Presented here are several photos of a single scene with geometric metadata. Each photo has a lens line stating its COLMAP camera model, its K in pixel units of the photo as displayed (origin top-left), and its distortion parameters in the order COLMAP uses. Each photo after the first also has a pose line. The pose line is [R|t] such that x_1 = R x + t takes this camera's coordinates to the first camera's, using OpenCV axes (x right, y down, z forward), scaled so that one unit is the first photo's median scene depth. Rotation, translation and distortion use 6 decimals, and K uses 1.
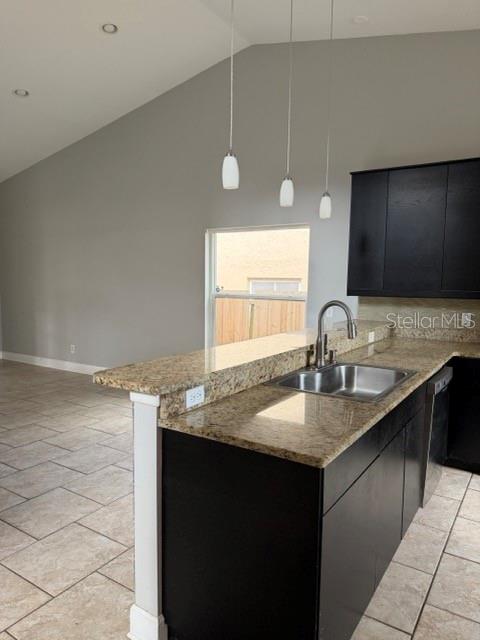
lens RADIAL K [[453.8, 0, 235.6], [0, 453.8, 321.2], [0, 0, 1]] dist [0.048061, -0.056607]
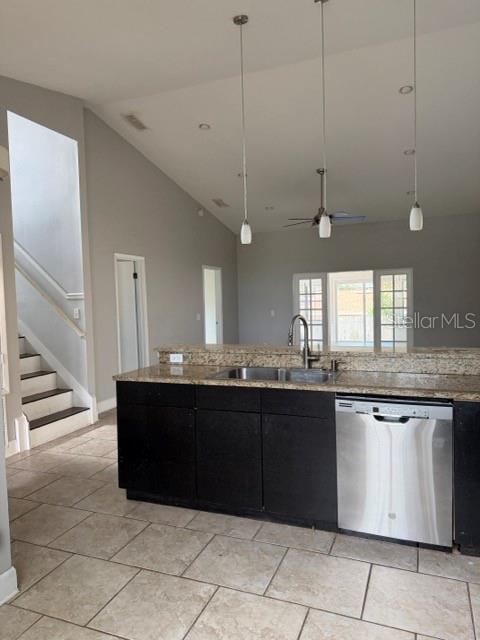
lens RADIAL K [[453.8, 0, 233.8], [0, 453.8, 323.4], [0, 0, 1]] dist [0.048061, -0.056607]
pose [[0.189333, 0.034205, -0.981317, 1.316167], [-0.064040, 0.997695, 0.022421, -0.036270], [0.979822, 0.058598, 0.191087, 0.567022]]
